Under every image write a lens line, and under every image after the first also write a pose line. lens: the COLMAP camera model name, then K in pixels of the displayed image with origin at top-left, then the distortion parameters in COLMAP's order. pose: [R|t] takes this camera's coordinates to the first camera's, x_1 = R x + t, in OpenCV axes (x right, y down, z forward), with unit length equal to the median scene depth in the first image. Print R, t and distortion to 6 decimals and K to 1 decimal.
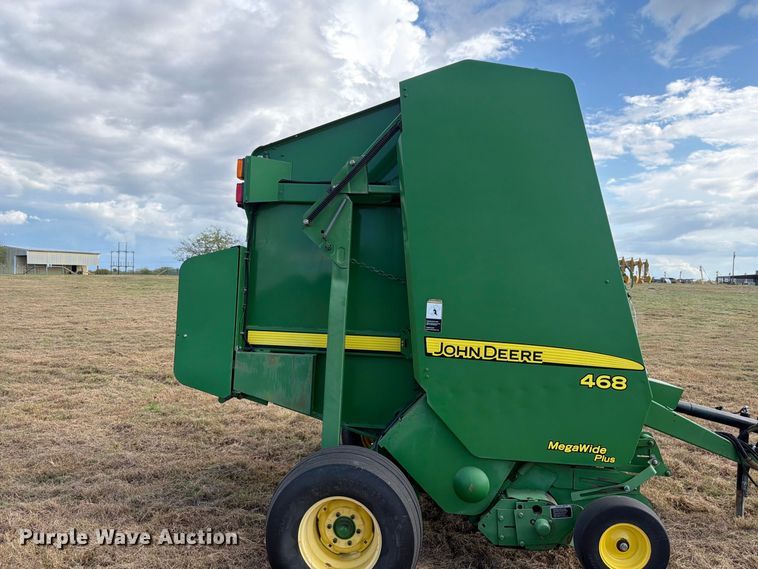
lens RADIAL K [[534.5, 0, 373.1], [0, 534.5, 281.6], [0, 0, 1]] dist [0.058803, -0.058007]
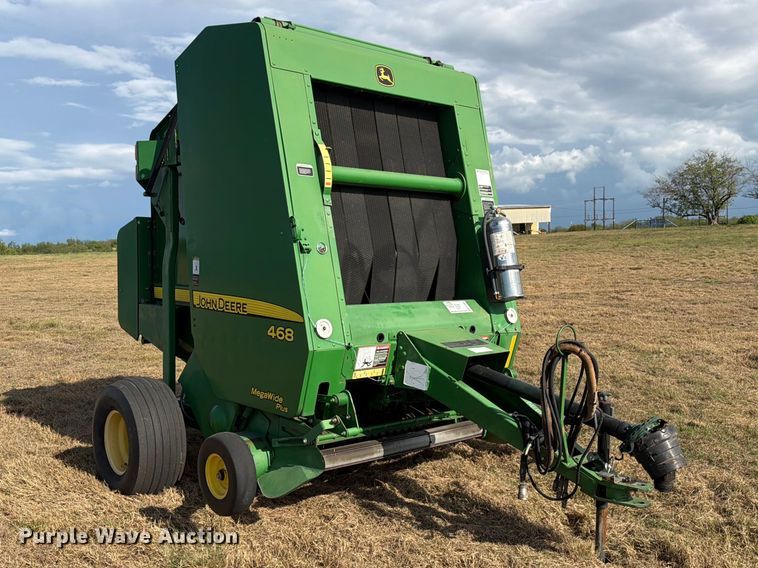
lens RADIAL K [[763.3, 0, 377.2], [0, 763.3, 304.7], [0, 0, 1]] dist [0.141392, -0.233184]
pose [[0.738422, 0.012289, -0.674227, 1.483799], [0.046803, 0.996489, 0.069422, 0.039394], [0.672713, -0.082818, 0.735254, 0.067937]]
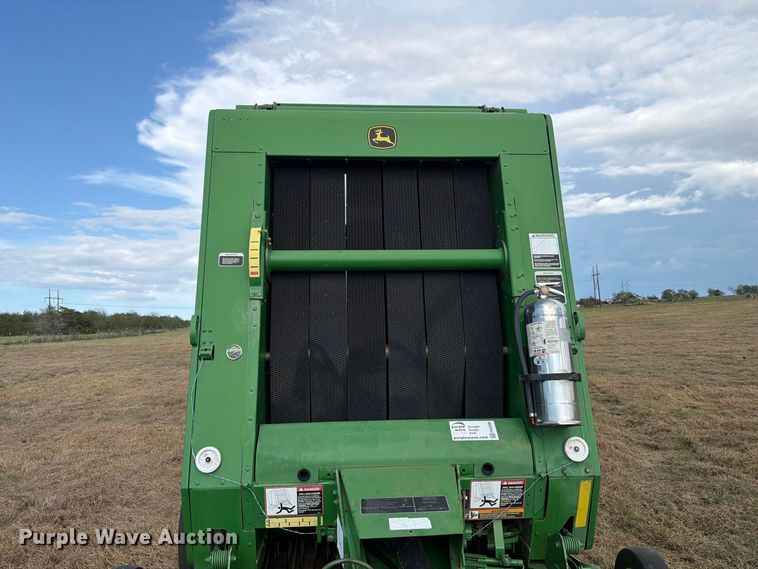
lens RADIAL K [[534.5, 0, 373.1], [0, 534.5, 281.6], [0, 0, 1]] dist [0.058803, -0.058007]
pose [[0.174129, -0.095902, -0.980042, 1.293241], [0.059792, 0.994440, -0.086687, 0.005465], [0.982906, -0.043504, 0.178895, 1.094977]]
